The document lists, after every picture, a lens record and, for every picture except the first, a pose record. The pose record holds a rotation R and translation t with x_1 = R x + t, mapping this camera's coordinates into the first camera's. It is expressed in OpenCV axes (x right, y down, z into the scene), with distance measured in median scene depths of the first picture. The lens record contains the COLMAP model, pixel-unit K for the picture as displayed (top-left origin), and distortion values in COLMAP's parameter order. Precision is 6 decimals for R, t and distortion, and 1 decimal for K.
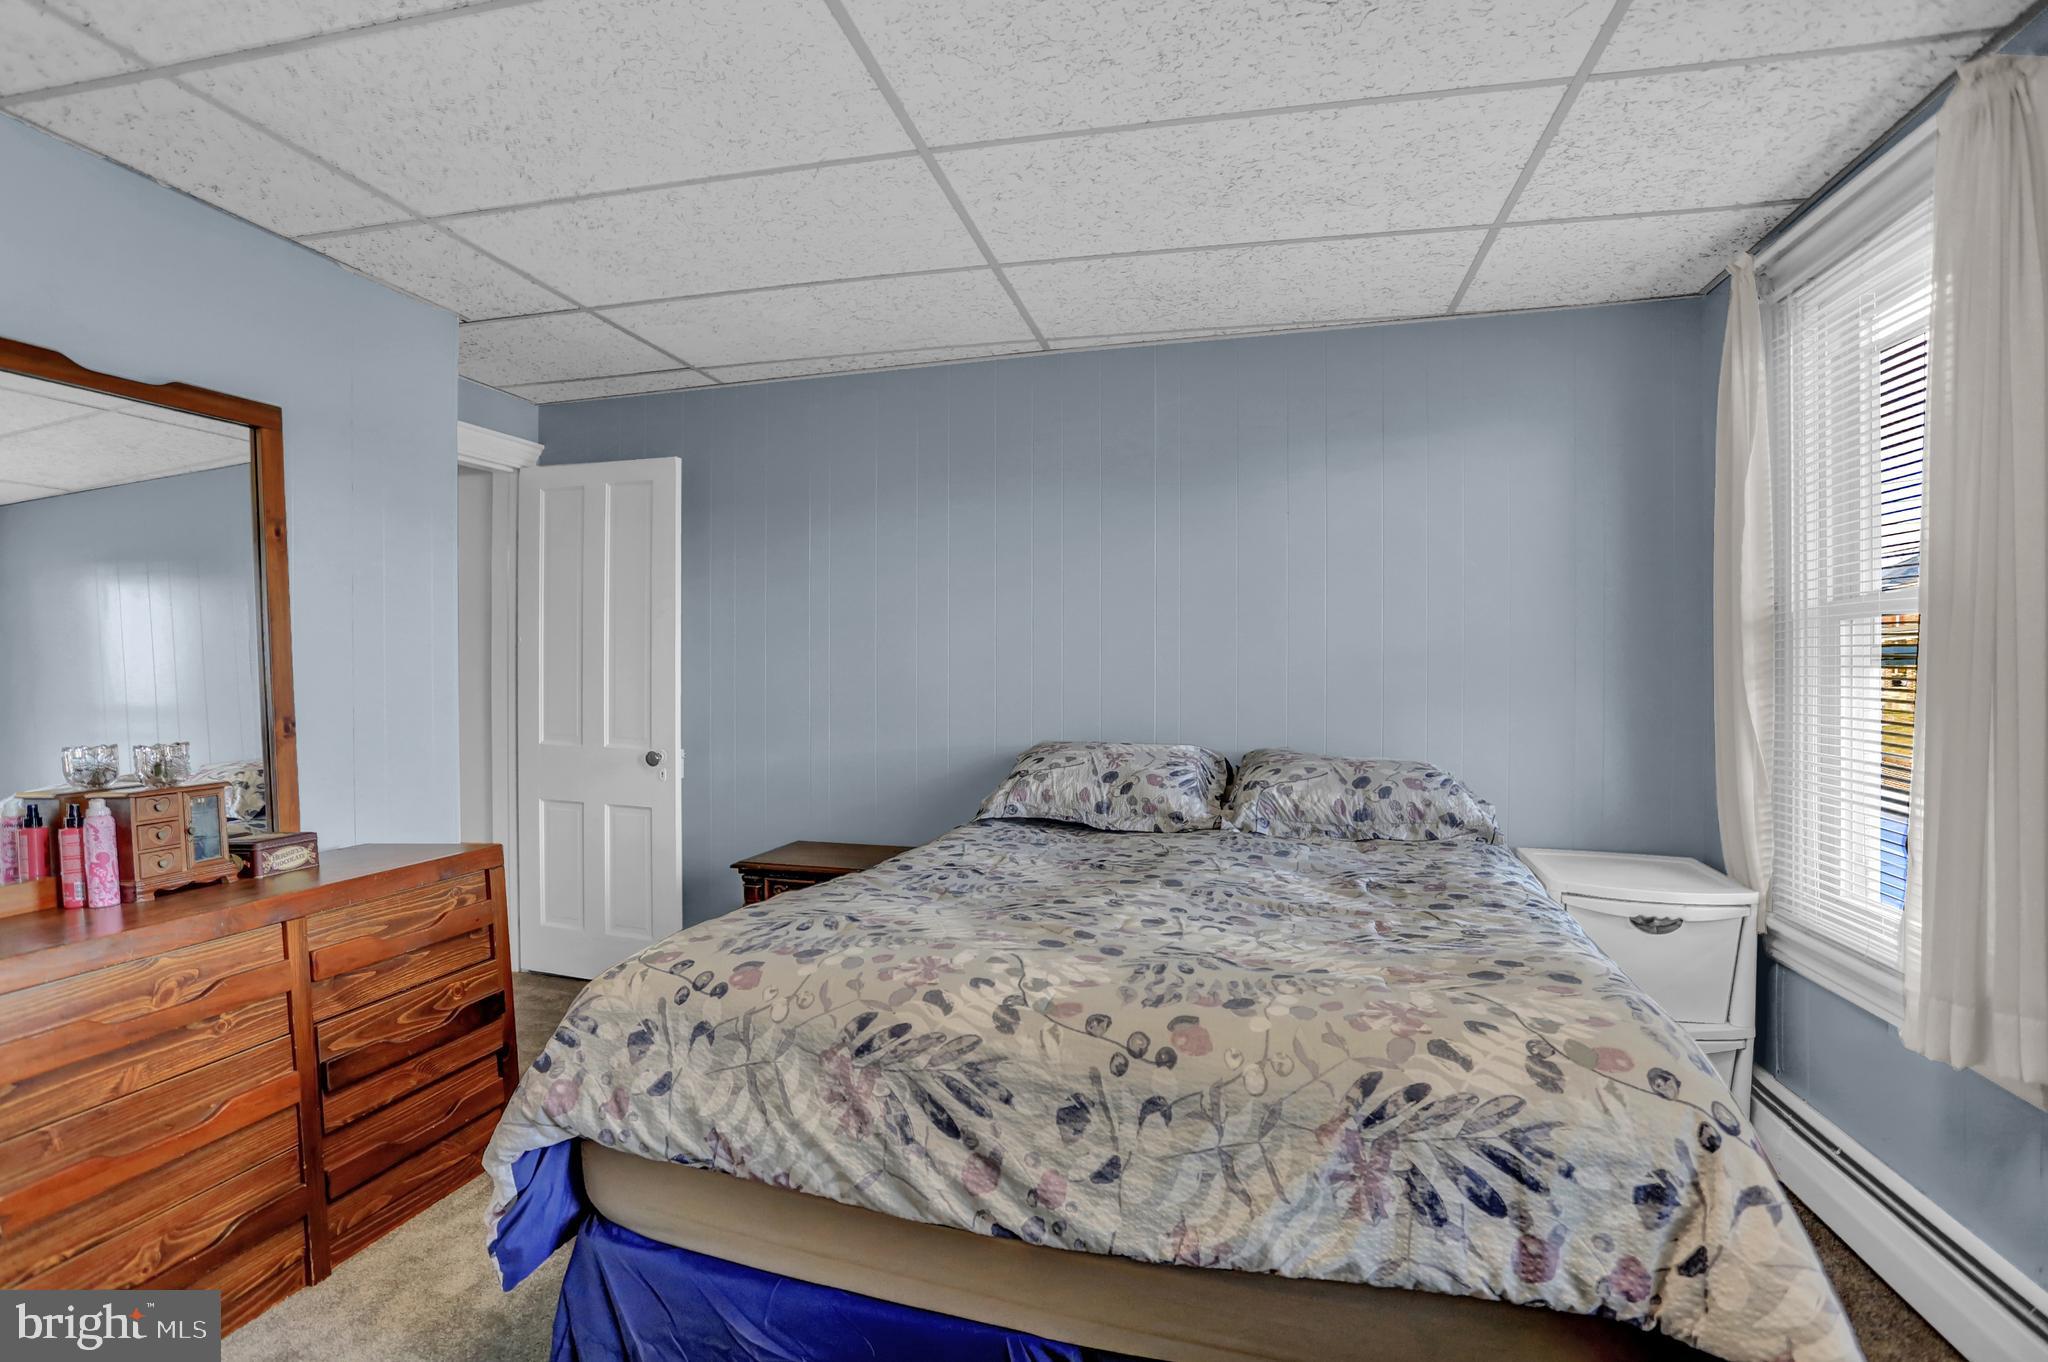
lens RADIAL K [[1025.9, 0, 1010.2], [0, 1025.9, 665.9], [0, 0, 1]] dist [-0.078161, 0.037221]
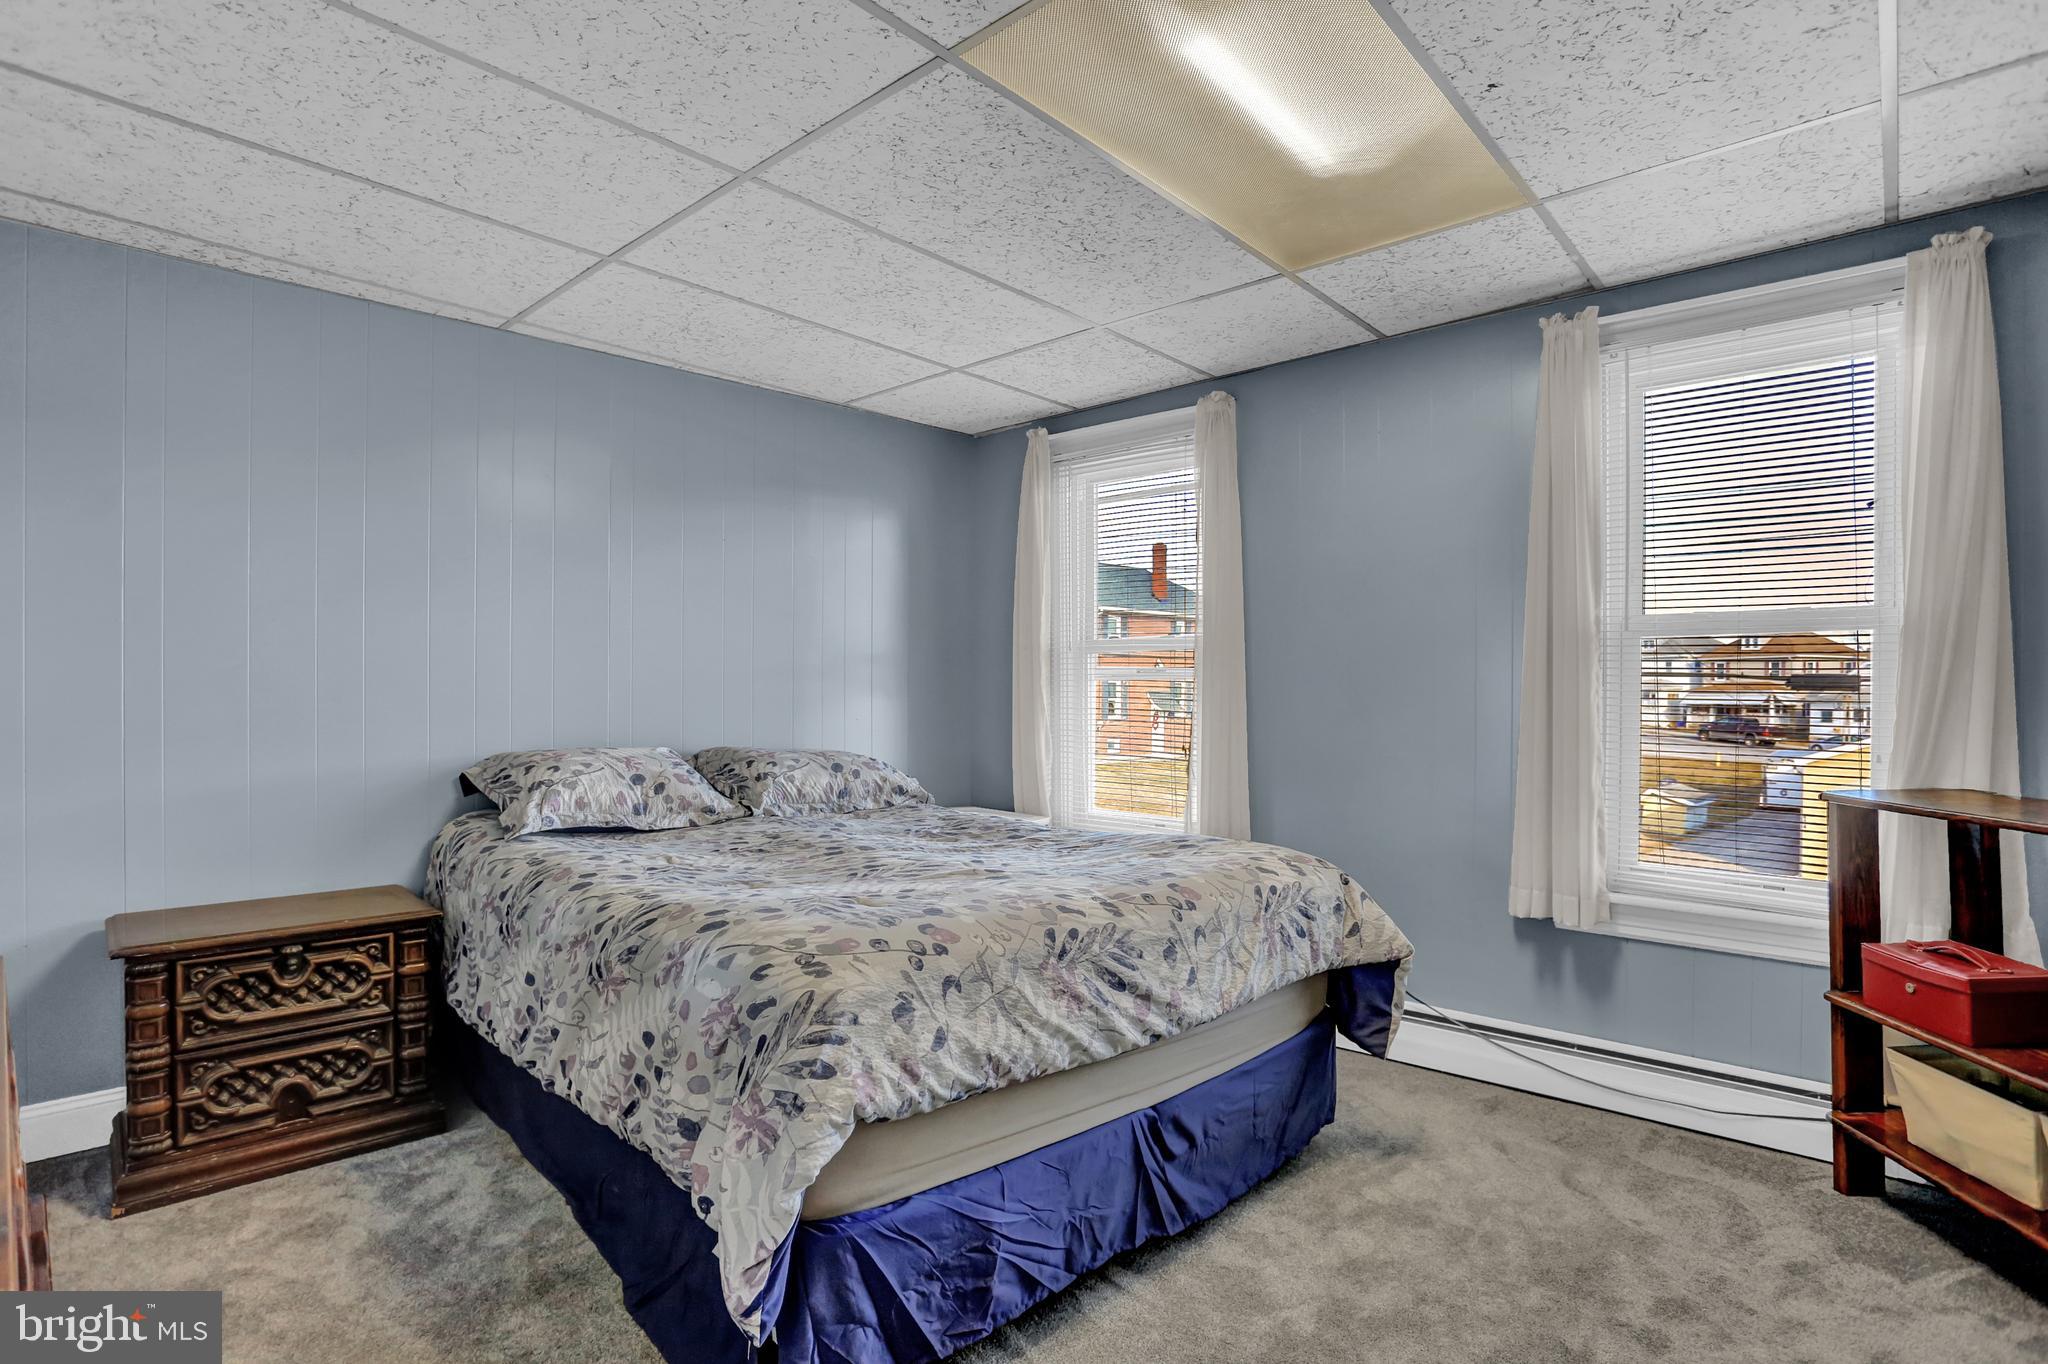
lens RADIAL K [[1025.9, 0, 1010.2], [0, 1025.9, 666.9], [0, 0, 1]] dist [-0.078161, 0.037221]
pose [[0.486797, 0.023527, 0.873198, -1.318474], [-0.012756, 0.999722, -0.019825, 0.023966], [-0.873422, -0.001488, 0.486962, 0.385991]]
